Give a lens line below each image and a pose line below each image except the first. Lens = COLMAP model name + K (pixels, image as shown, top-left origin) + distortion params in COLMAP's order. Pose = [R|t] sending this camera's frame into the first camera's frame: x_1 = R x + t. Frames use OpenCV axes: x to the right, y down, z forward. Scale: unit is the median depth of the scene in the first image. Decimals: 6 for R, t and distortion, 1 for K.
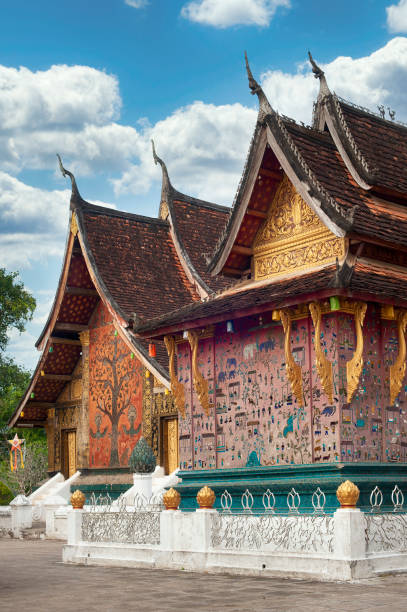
lens RADIAL K [[927.0, 0, 203.0], [0, 927.0, 400.5], [0, 0, 1]] dist [-0.023962, 0.000000]
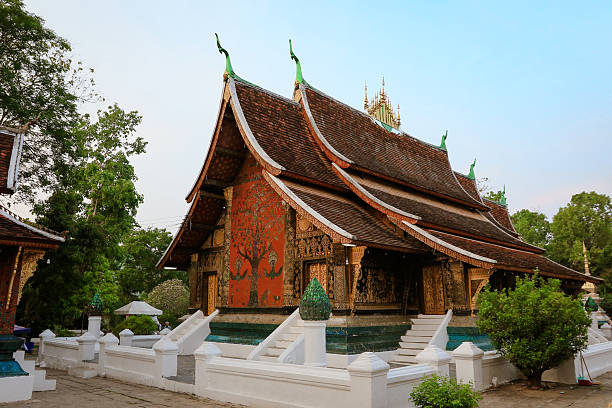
lens RADIAL K [[461.1, 0, 308.6], [0, 461.1, 202.1], [0, 0, 1]] dist [-0.042388, 0.012293]
pose [[0.993446, 0.037968, 0.107816, -0.189368], [-0.023015, 0.990346, -0.136695, 0.043680], [-0.111965, 0.133317, 0.984729, 0.882240]]
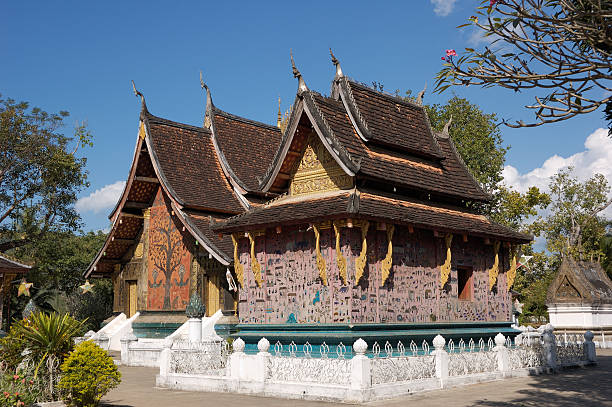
lens RADIAL K [[728.2, 0, 294.7], [0, 728.2, 198.9], [0, 0, 1]] dist [-0.012945, 0.000000]
pose [[0.992862, 0.027913, 0.115956, -0.076485], [-0.020412, 0.997652, -0.065380, -0.049052], [-0.117509, 0.062546, 0.991100, -0.175119]]
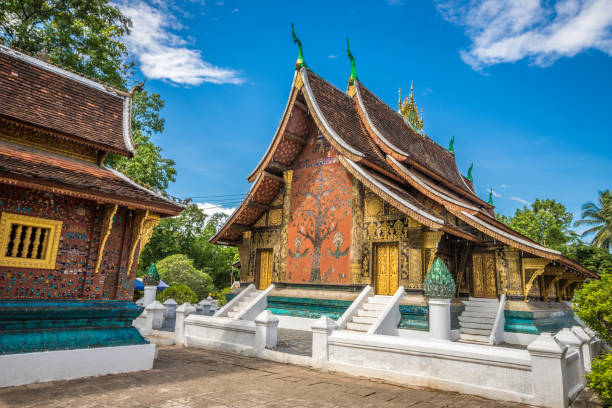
lens RADIAL K [[402.2, 0, 308.4], [0, 402.2, 199.9], [0, 0, 1]] dist [-0.003038, 0.011628]
pose [[0.975864, 0.101232, 0.193499, -0.429786], [-0.076959, 0.988641, -0.129099, 0.068106], [-0.204370, 0.111091, 0.972570, 0.992564]]
